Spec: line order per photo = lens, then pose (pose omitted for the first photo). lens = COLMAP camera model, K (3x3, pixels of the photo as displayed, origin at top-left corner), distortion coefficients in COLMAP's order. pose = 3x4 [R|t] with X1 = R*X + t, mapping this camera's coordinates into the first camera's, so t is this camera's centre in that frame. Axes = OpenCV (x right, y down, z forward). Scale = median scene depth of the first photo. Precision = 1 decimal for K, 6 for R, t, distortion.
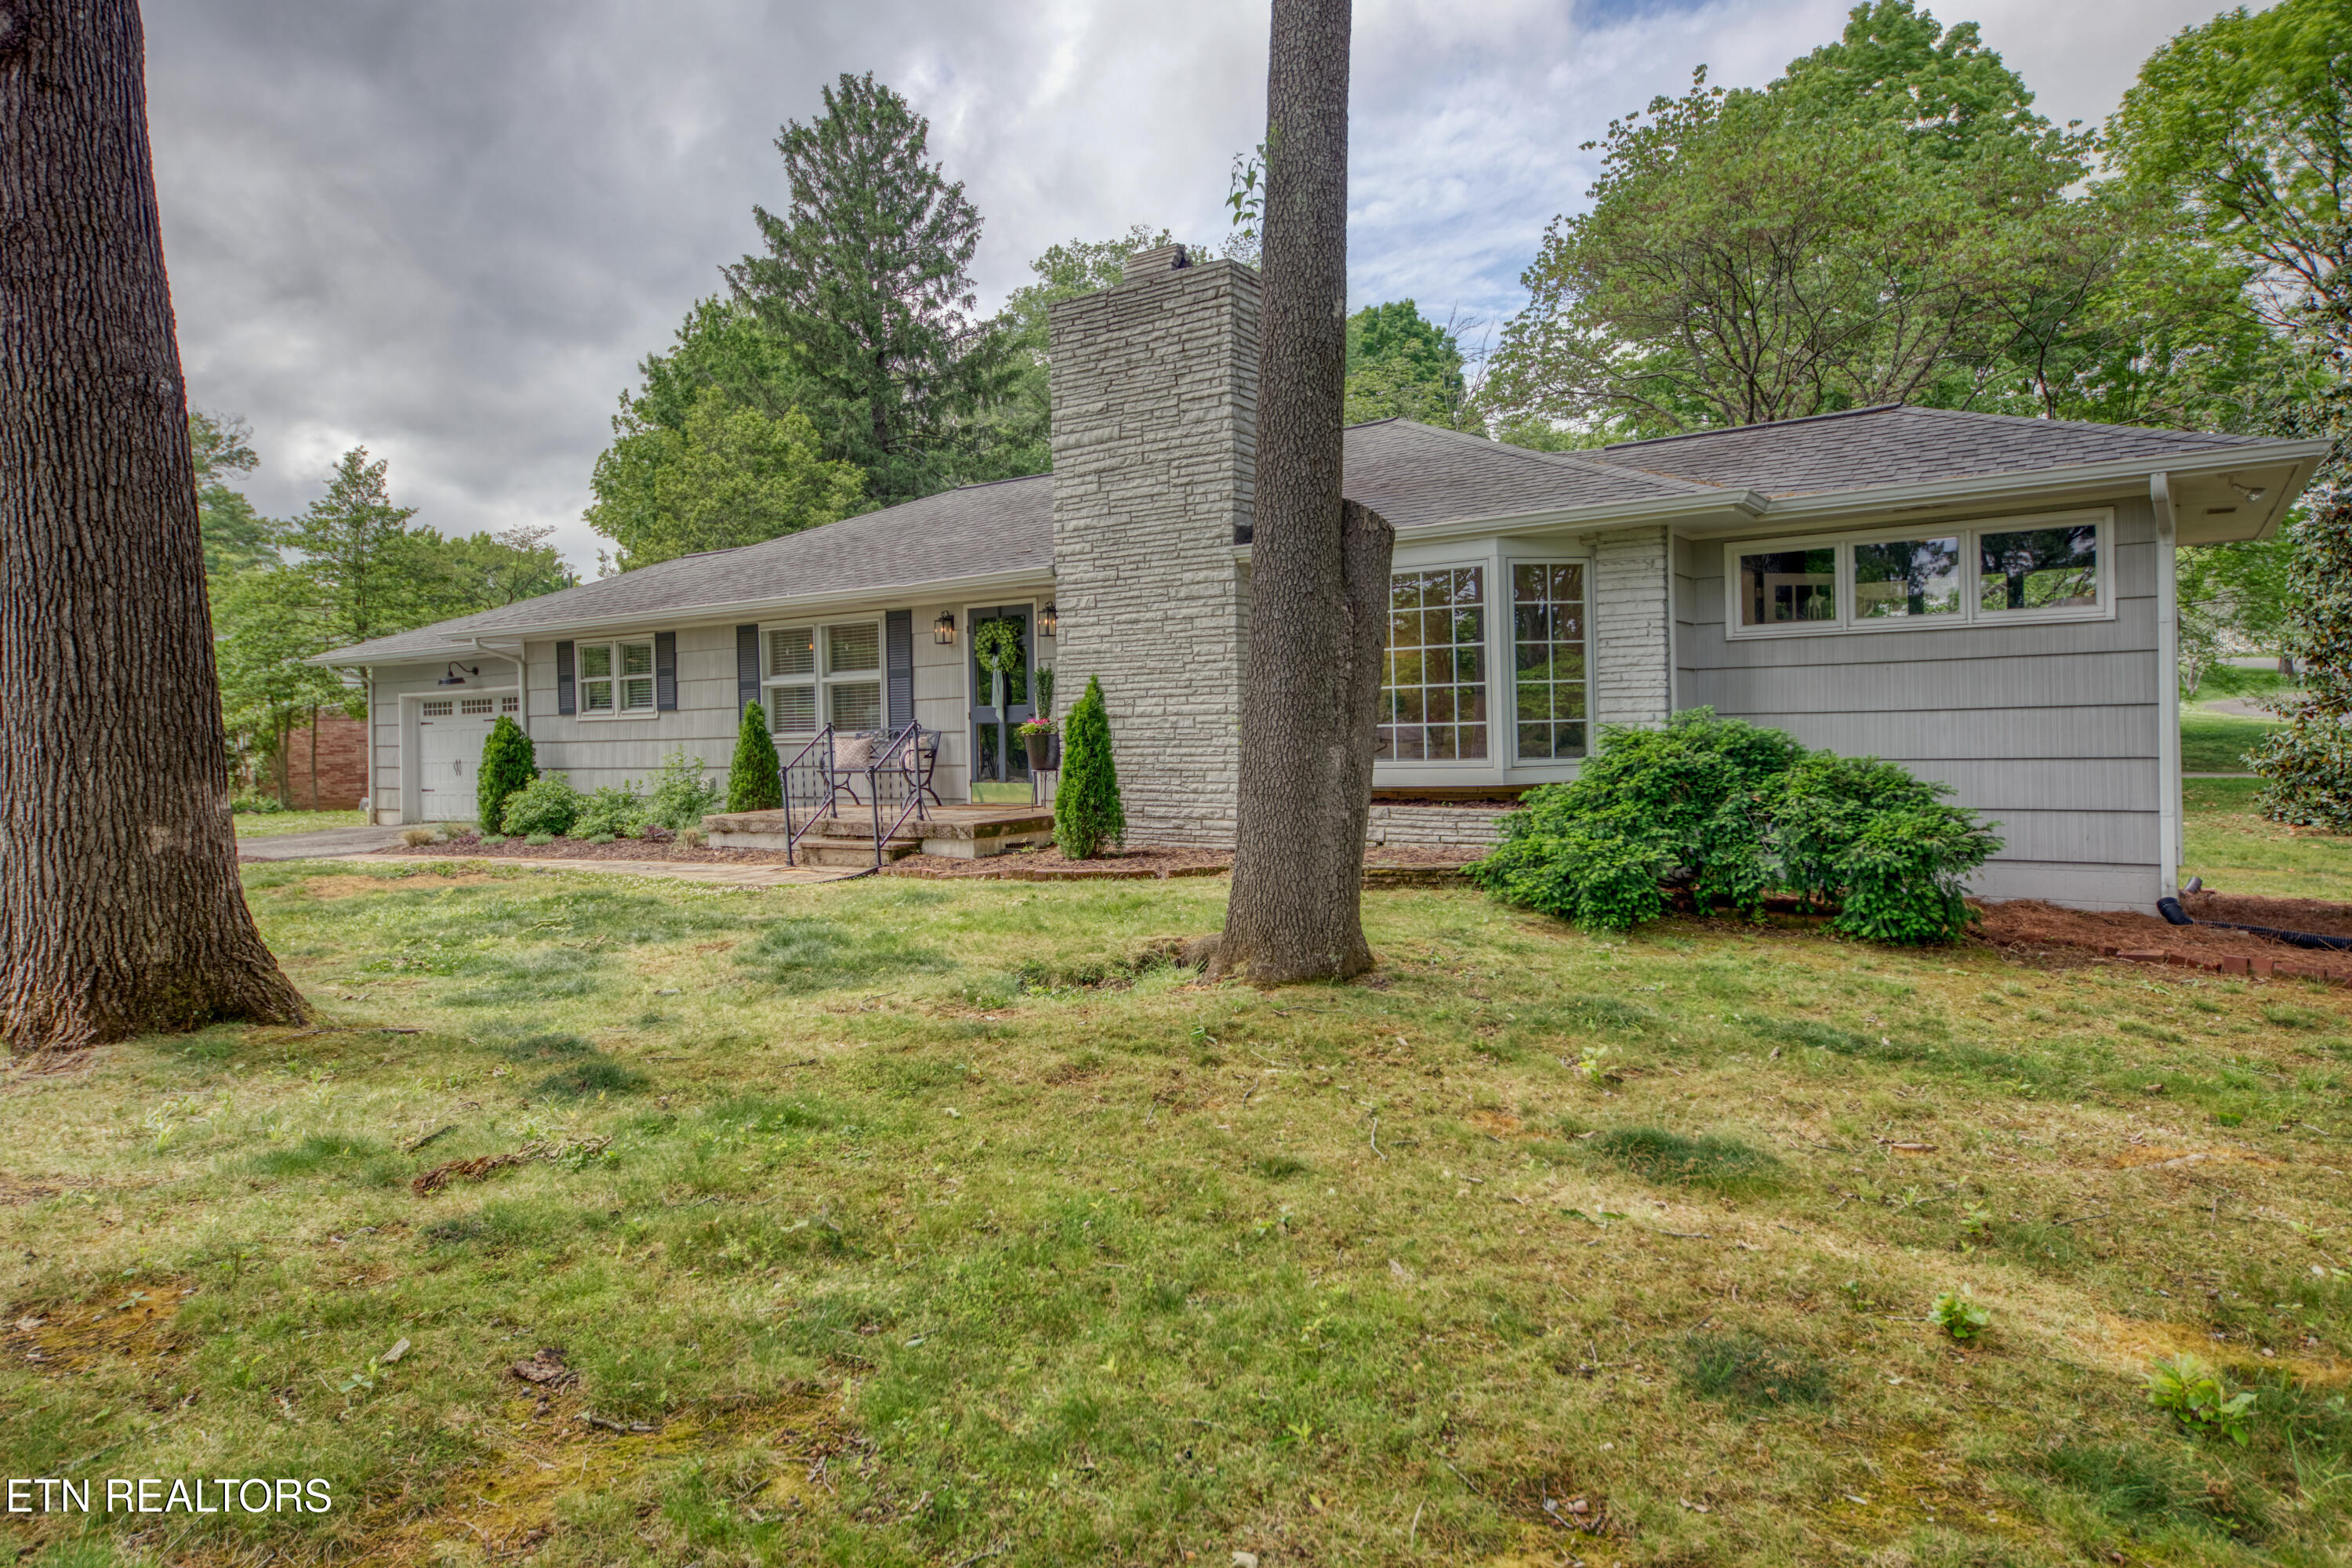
lens RADIAL K [[1401.8, 0, 1201.0], [0, 1401.8, 722.9], [0, 0, 1]] dist [0.032585, 0.001206]
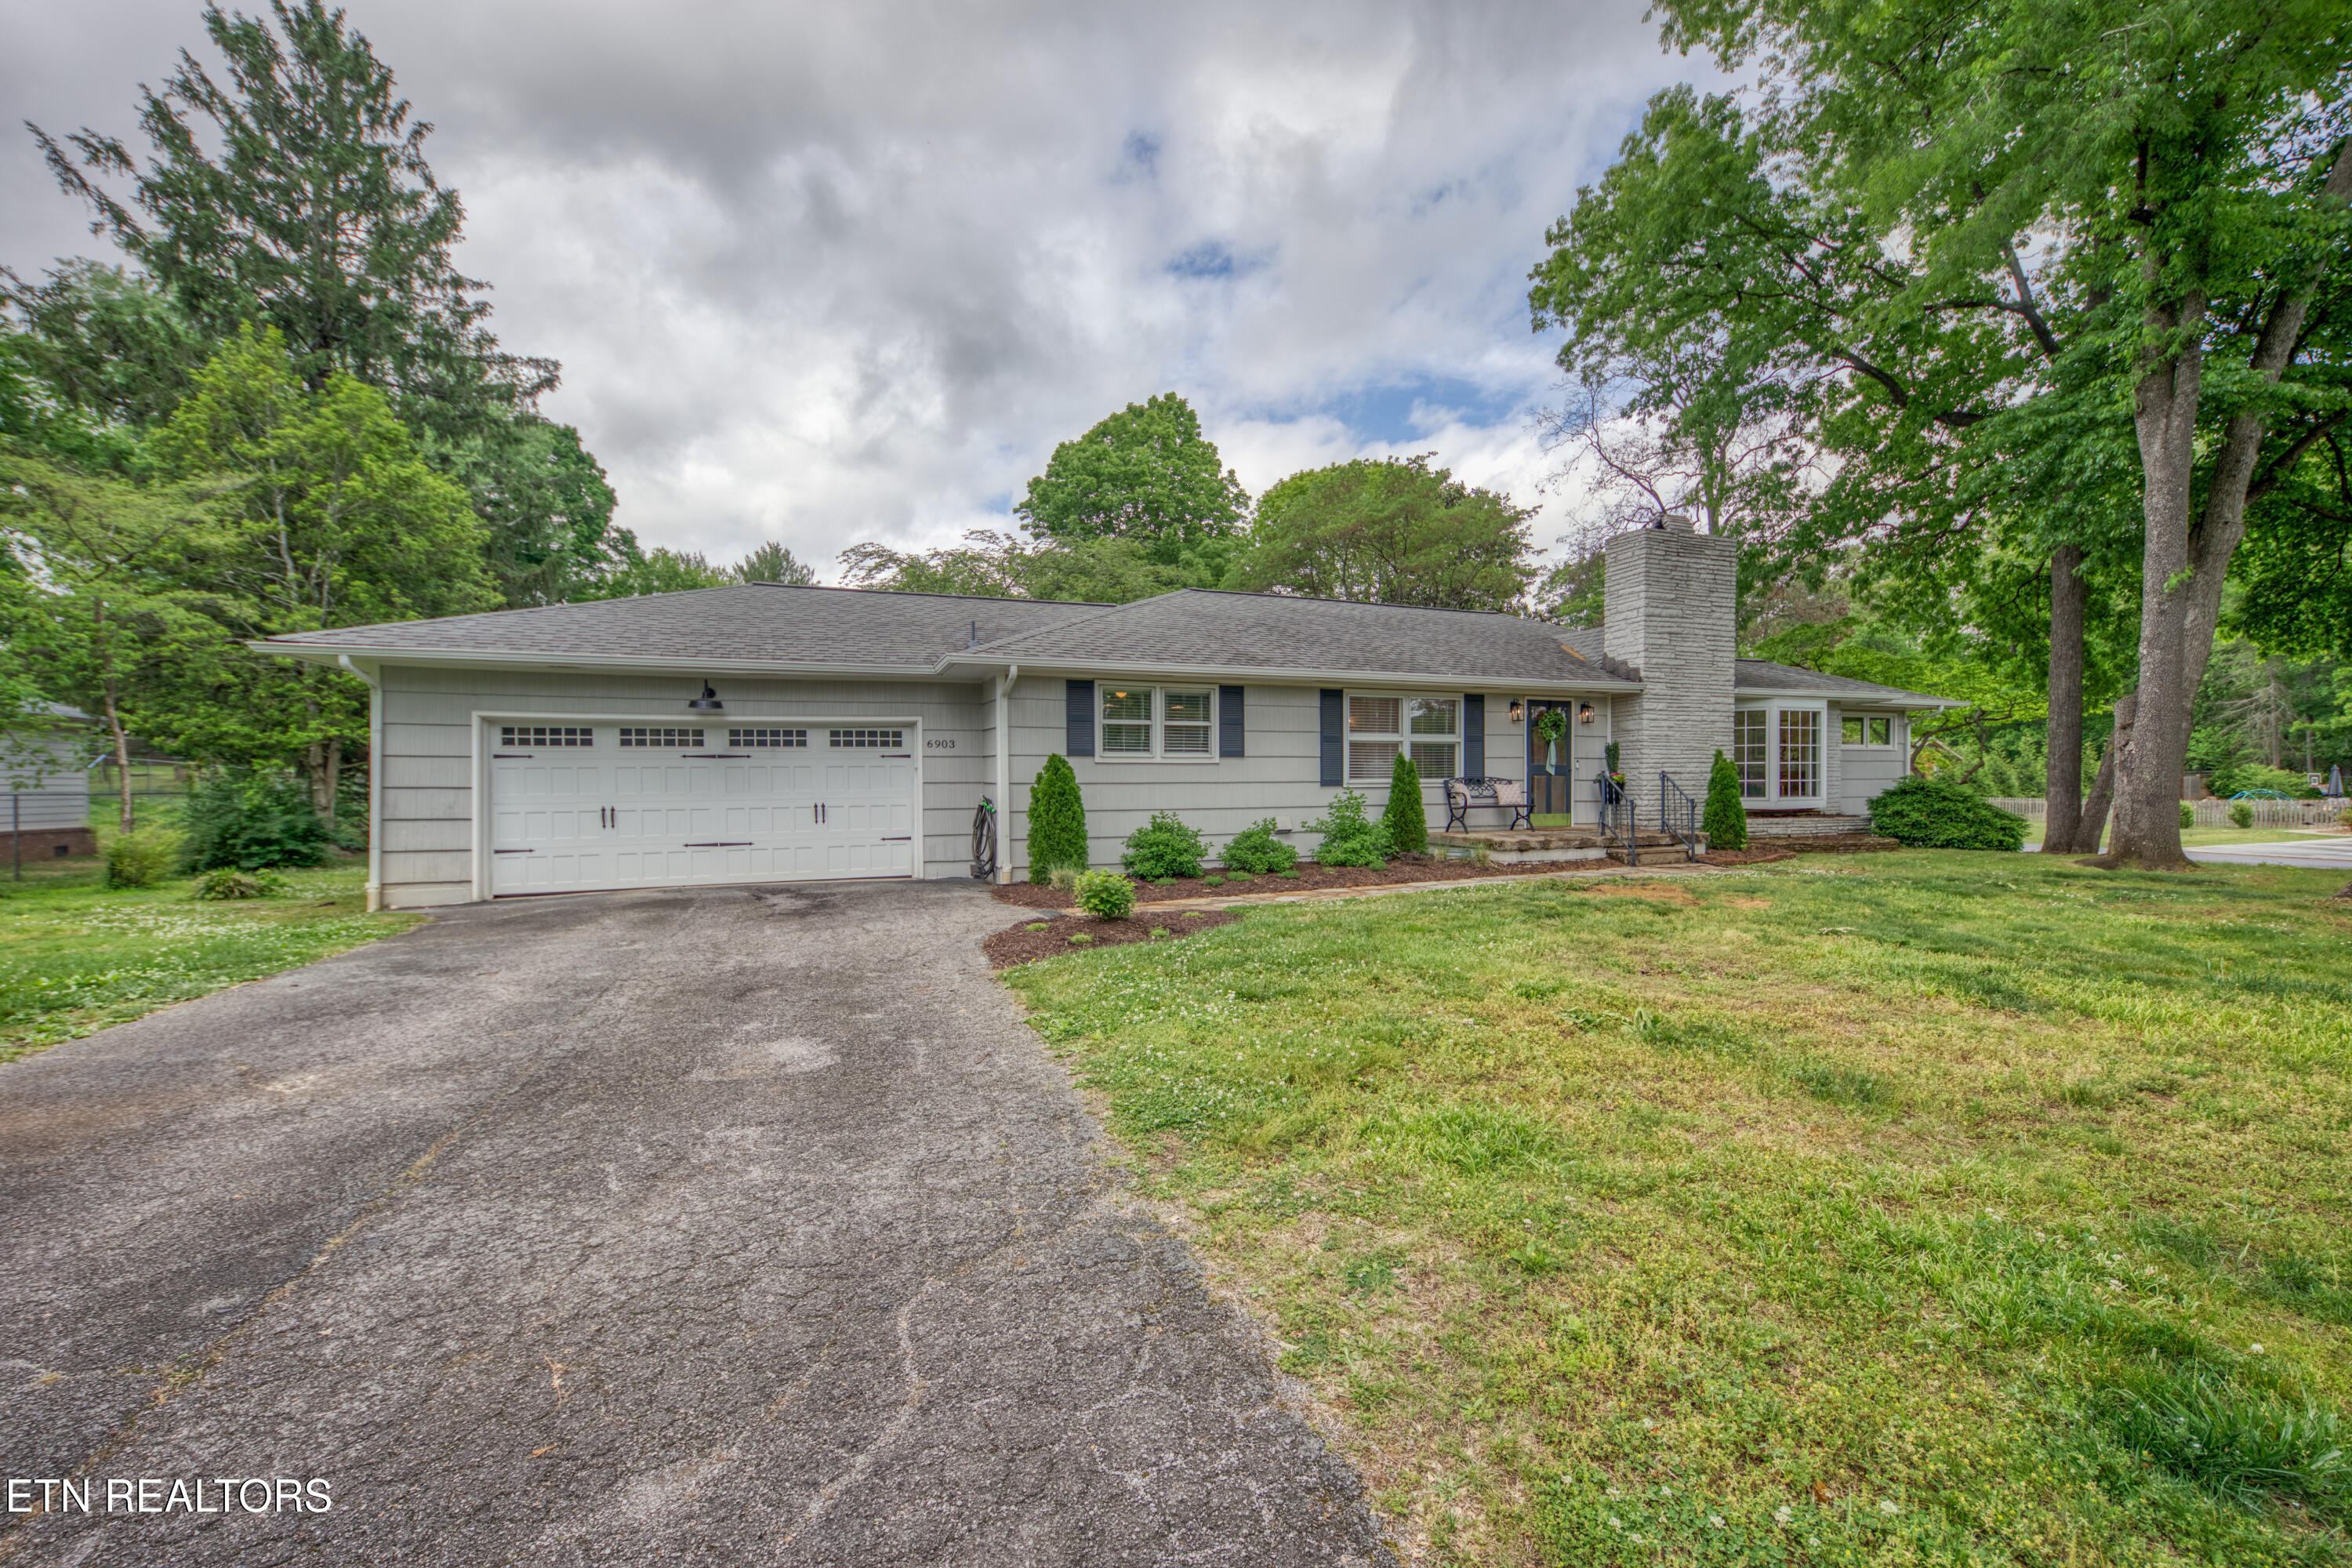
lens RADIAL K [[950.5, 0, 1182.5], [0, 950.5, 791.0], [0, 0, 1]] dist [0.011033, -0.005629]
pose [[0.551208, 0.014590, 0.834240, -1.071602], [-0.009822, 0.999891, -0.010998, 0.028892], [-0.834310, -0.002132, 0.551291, 0.649763]]
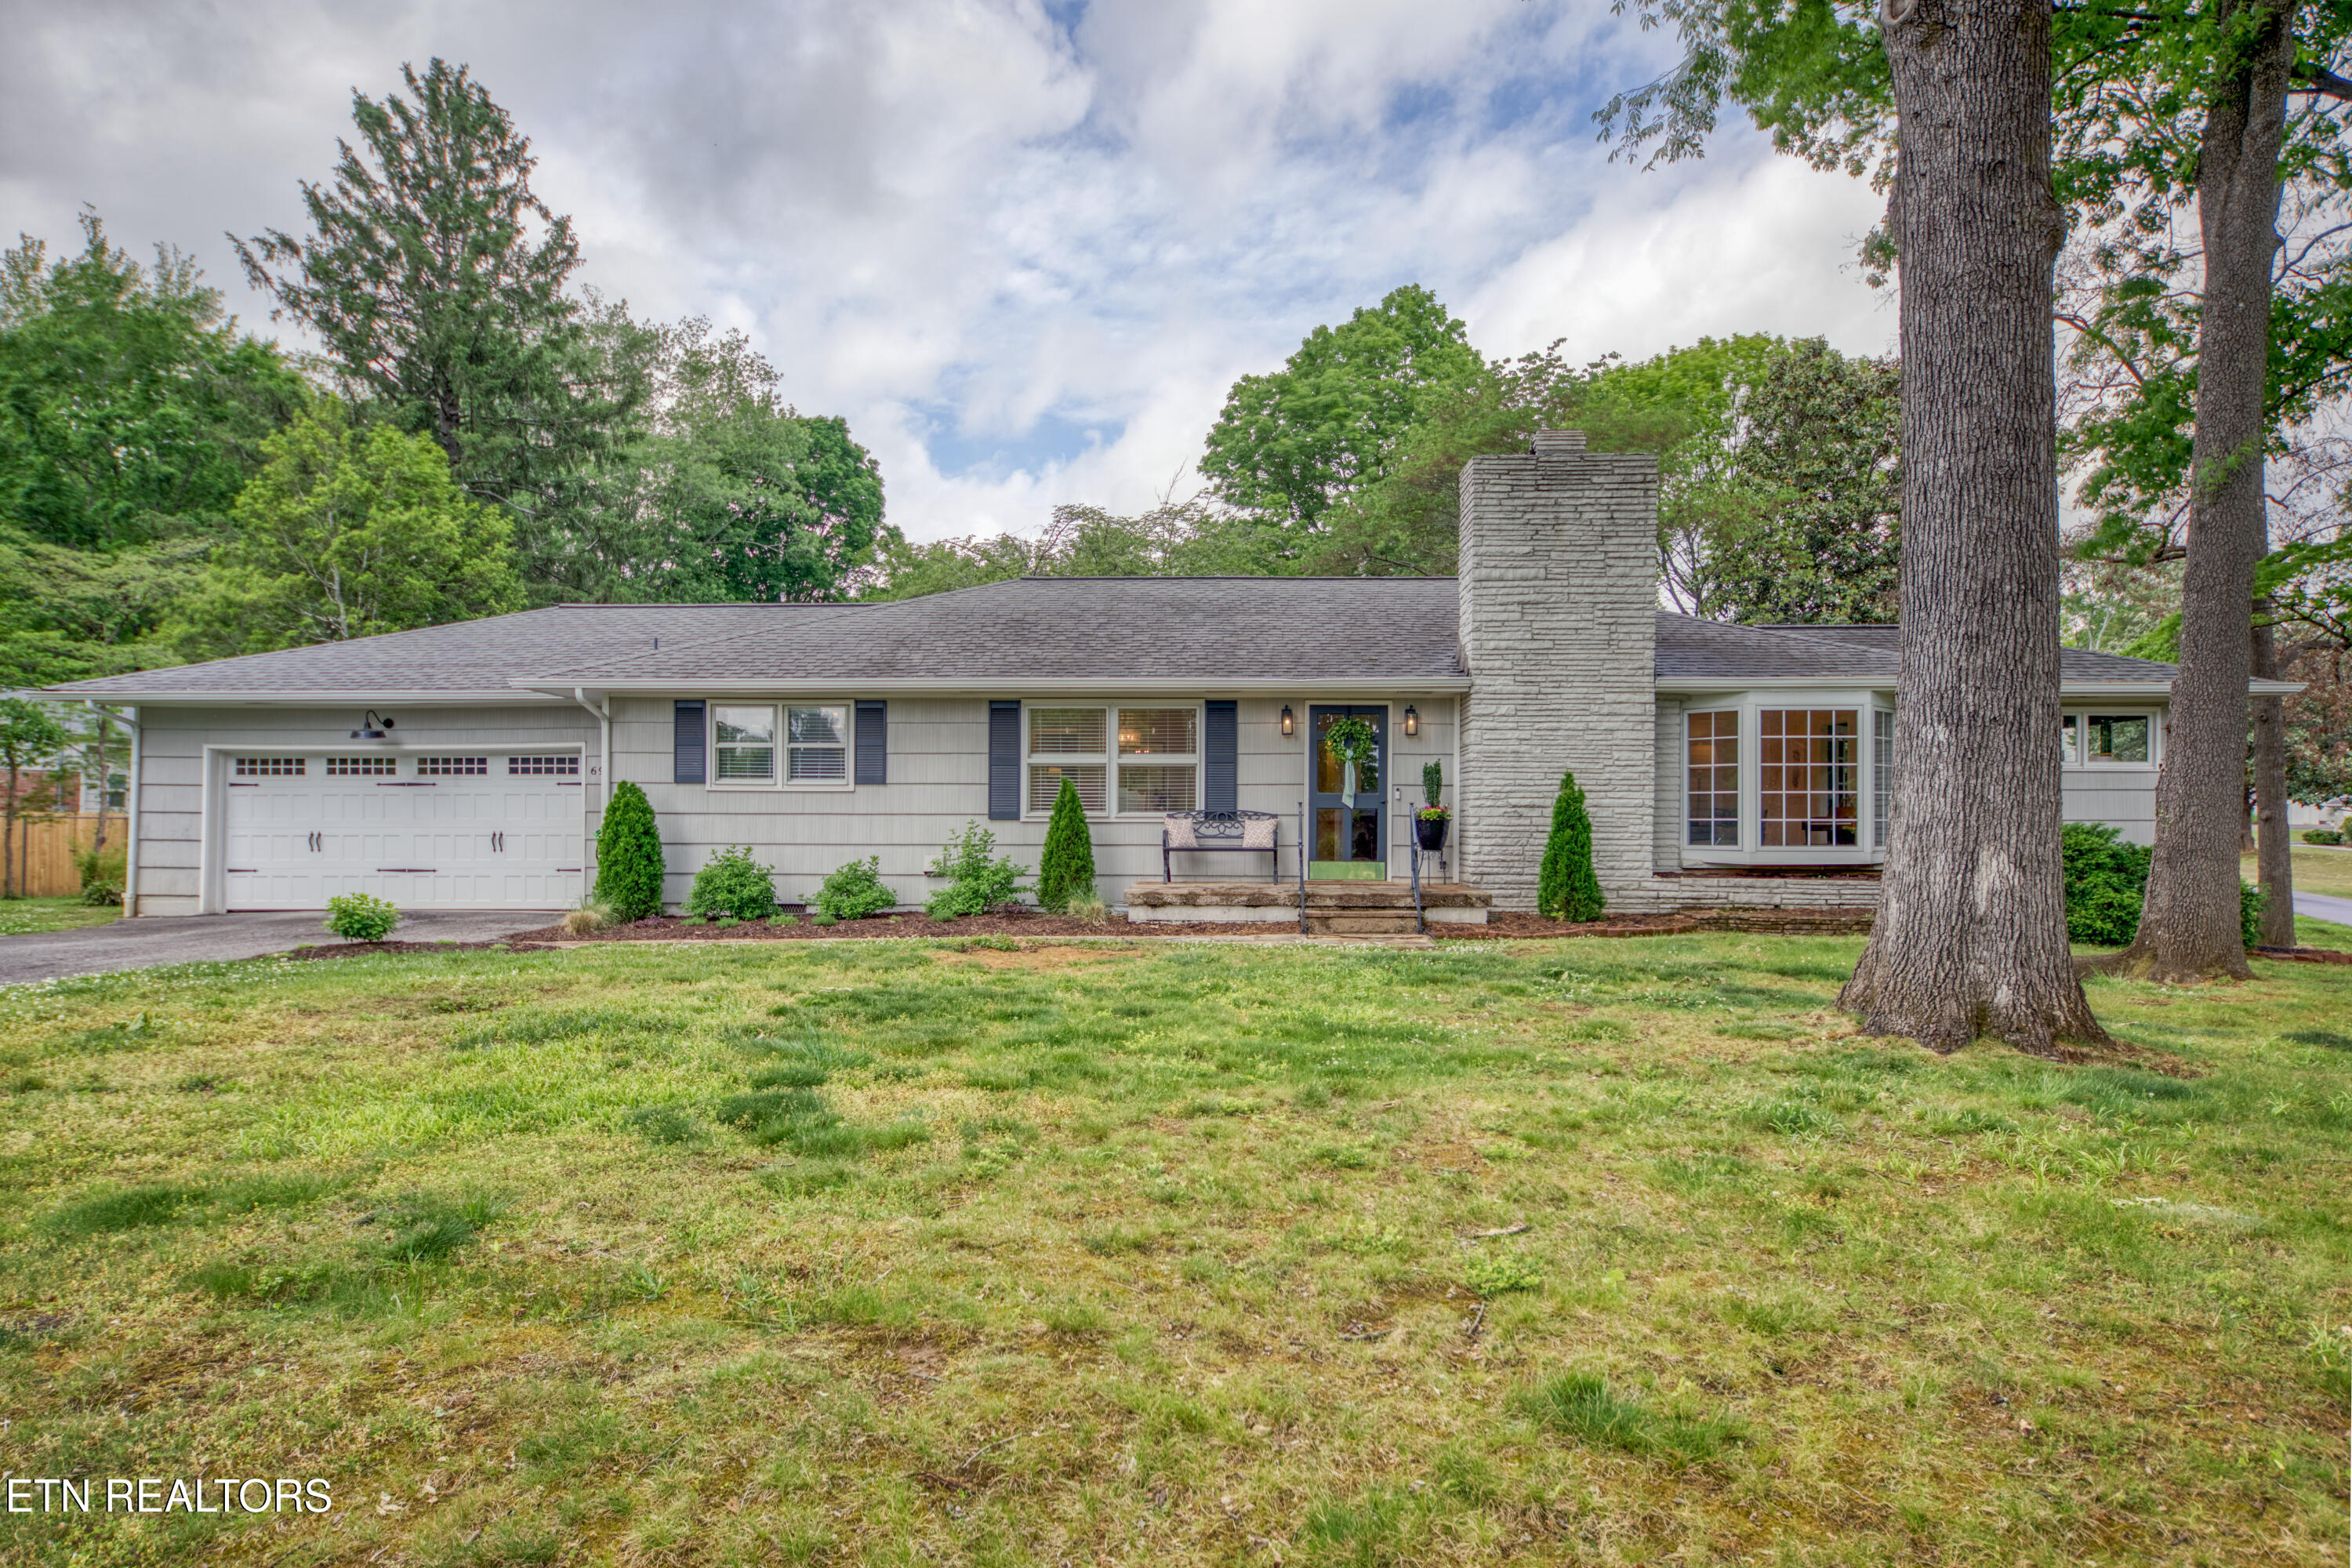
lens RADIAL K [[1311.7, 0, 1173.6], [0, 1311.7, 793.9], [0, 0, 1]] dist [0.030037, 0.000668]
pose [[0.849015, 0.038352, 0.526975, -0.702527], [-0.026818, 0.999205, -0.029513, 0.020204], [-0.527688, 0.010925, 0.849368, 0.150719]]
